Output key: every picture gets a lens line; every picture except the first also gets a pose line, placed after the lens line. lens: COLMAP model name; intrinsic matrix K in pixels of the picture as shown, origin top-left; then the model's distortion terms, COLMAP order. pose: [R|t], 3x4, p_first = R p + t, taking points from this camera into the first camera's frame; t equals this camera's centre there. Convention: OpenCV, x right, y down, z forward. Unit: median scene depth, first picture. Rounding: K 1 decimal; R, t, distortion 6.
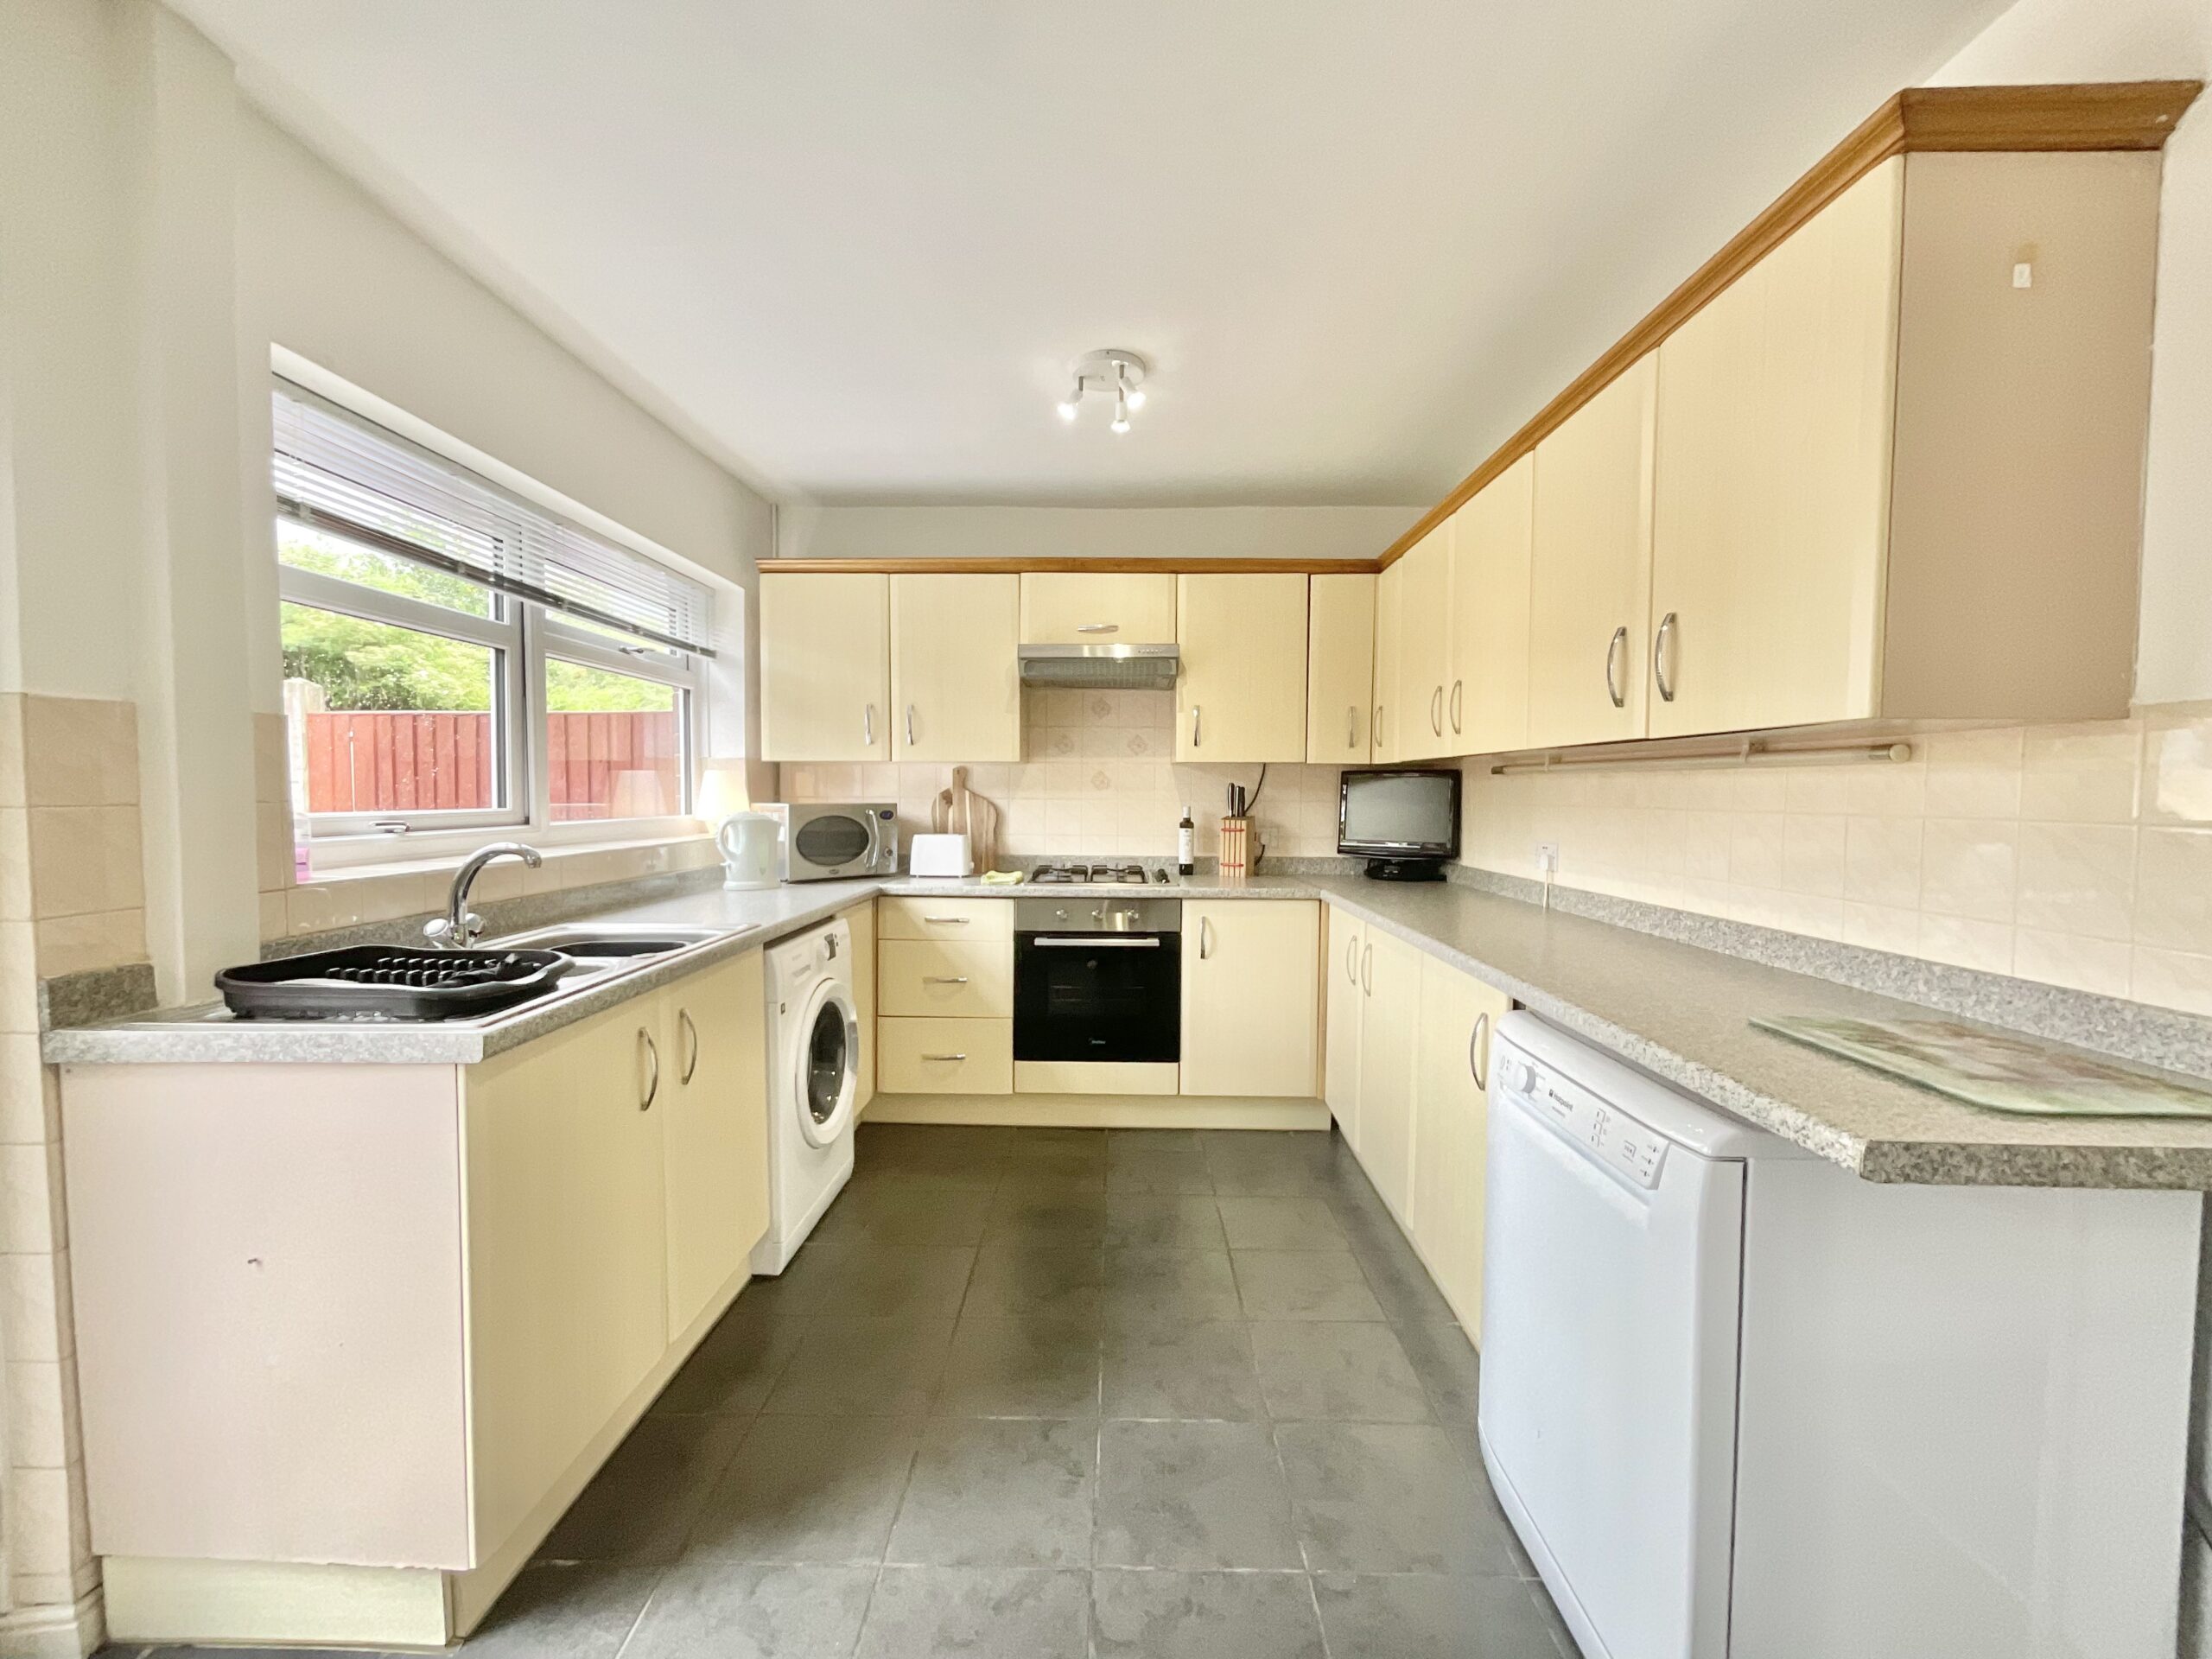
lens RADIAL K [[890.3, 0, 1109.3], [0, 890.3, 828.7], [0, 0, 1]] dist [-0.000081, -0.000361]
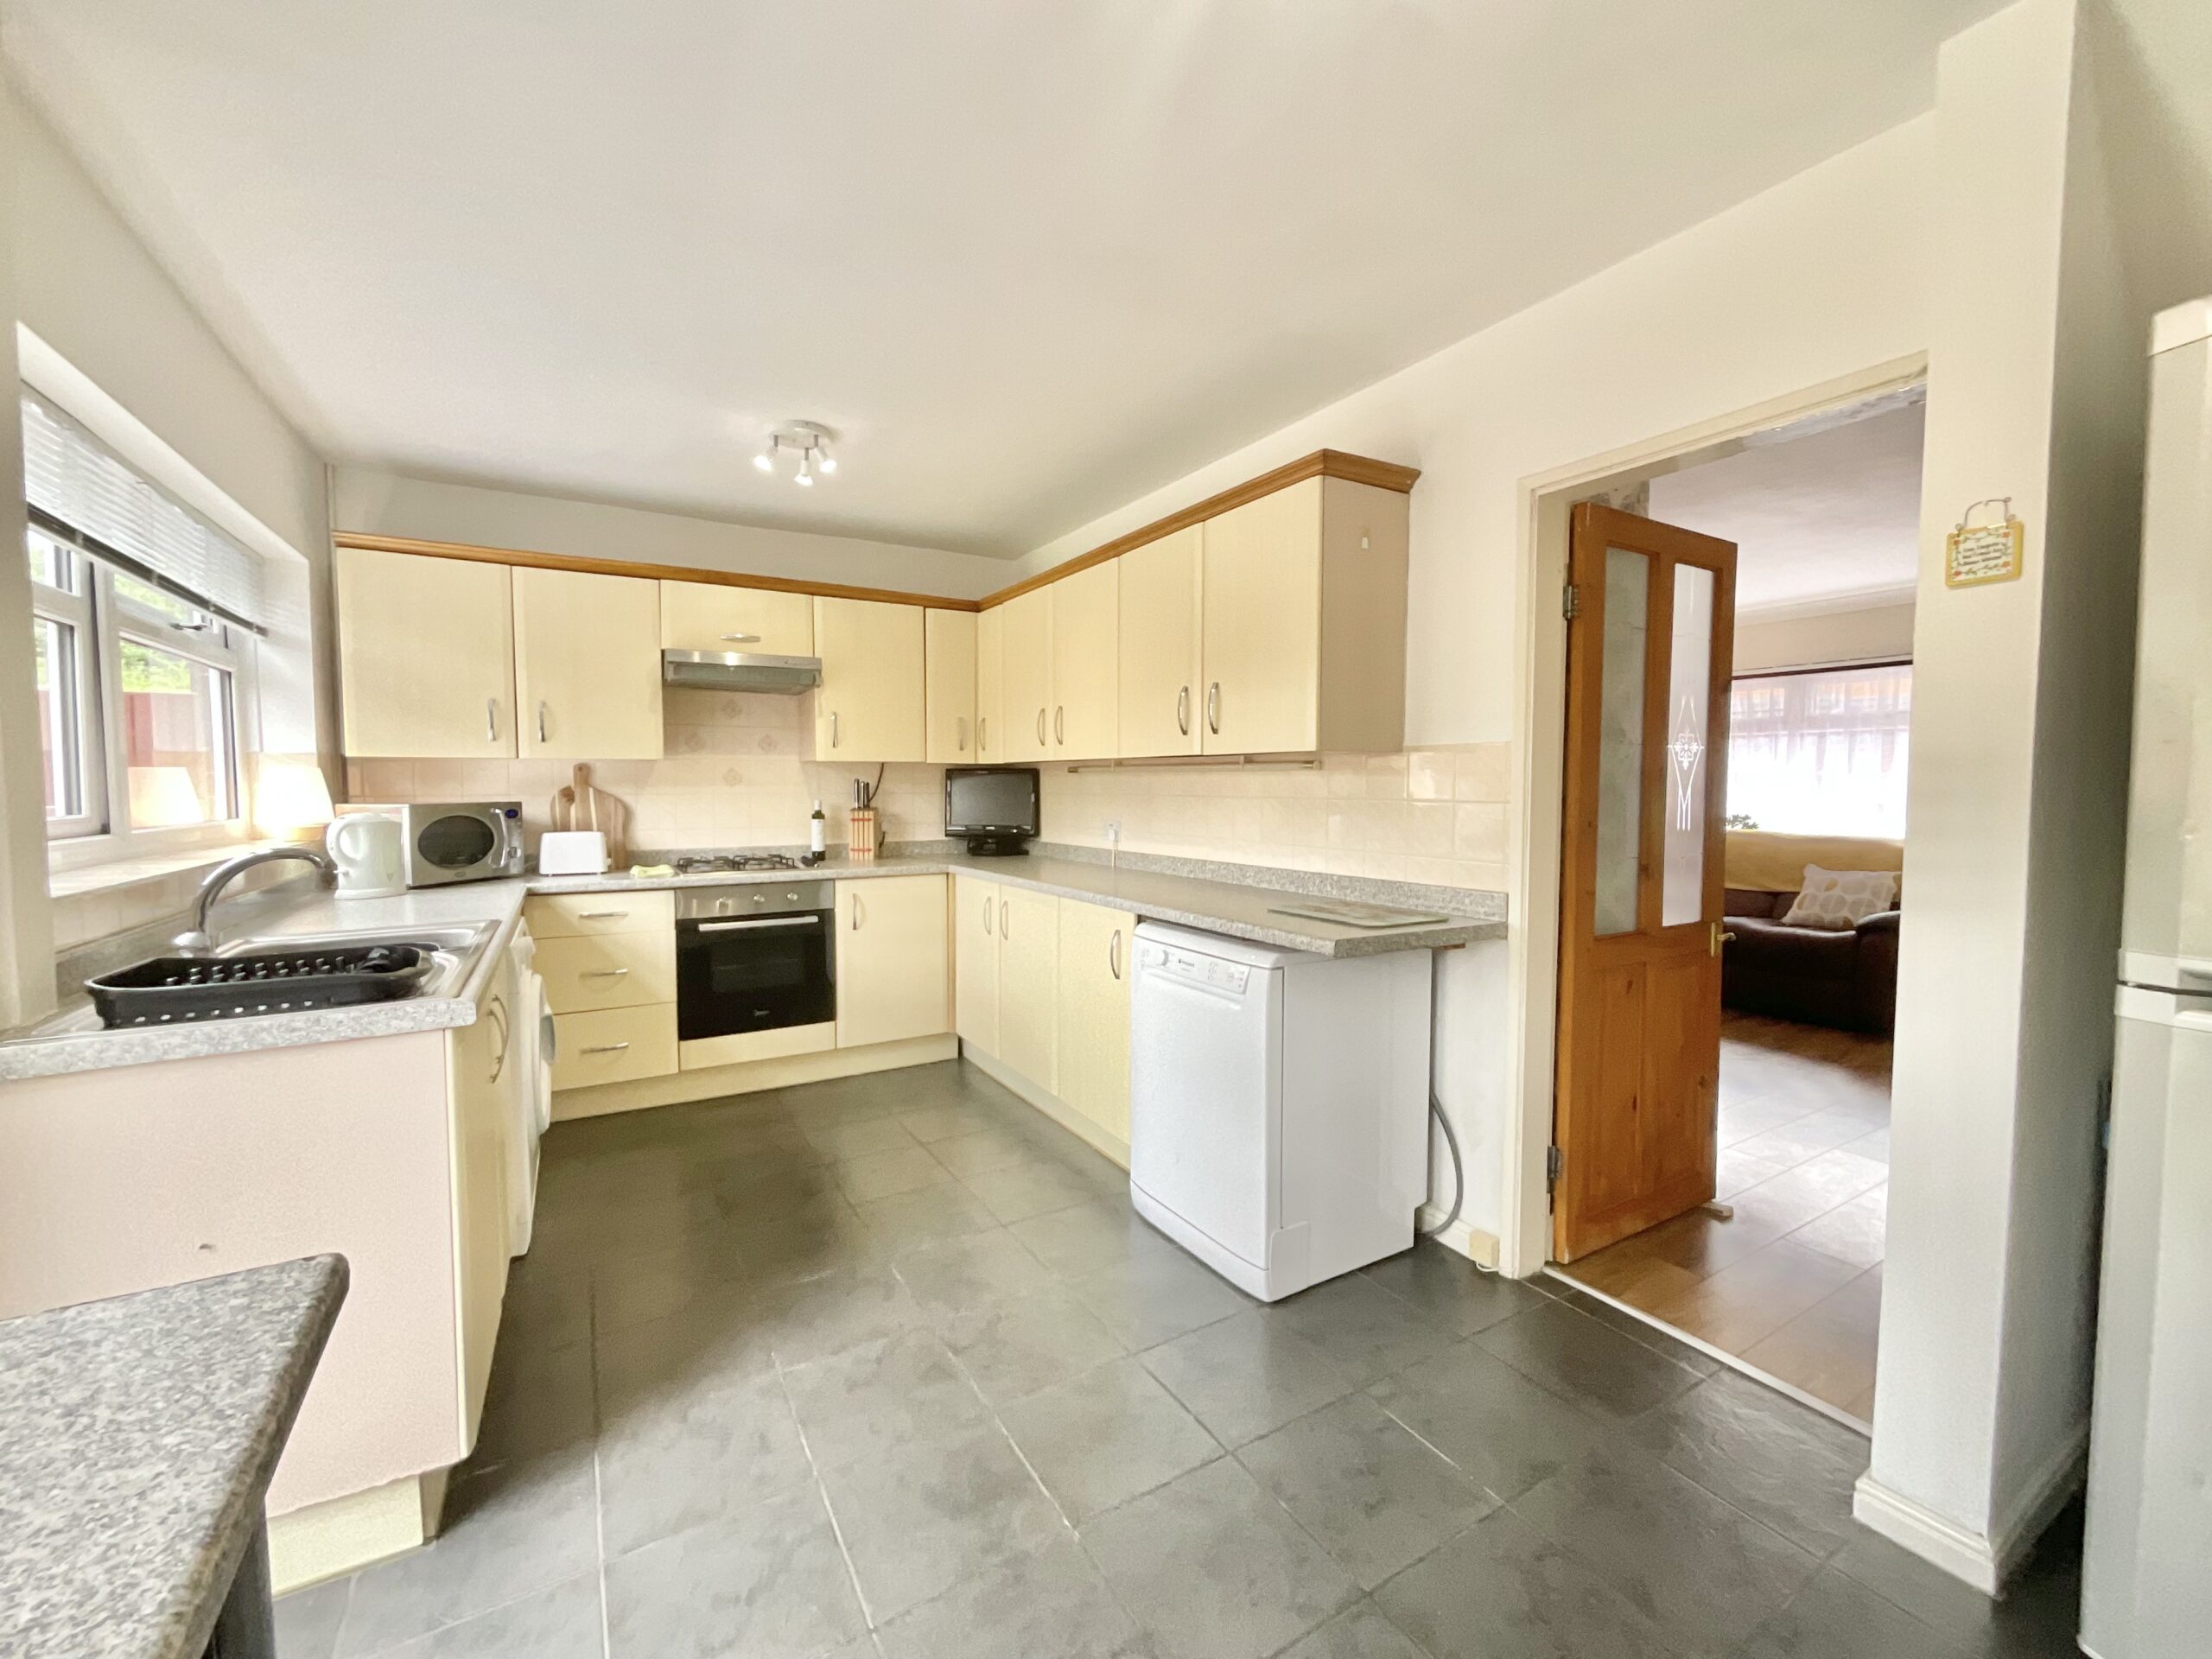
lens RADIAL K [[890.3, 0, 1095.6], [0, 890.3, 831.1], [0, 0, 1]] dist [-0.000081, -0.000361]
pose [[0.853719, -0.033618, 0.519648, -0.243472], [0.027124, 0.999430, 0.020096, 0.001497], [-0.520027, -0.003062, 0.854144, -0.180571]]
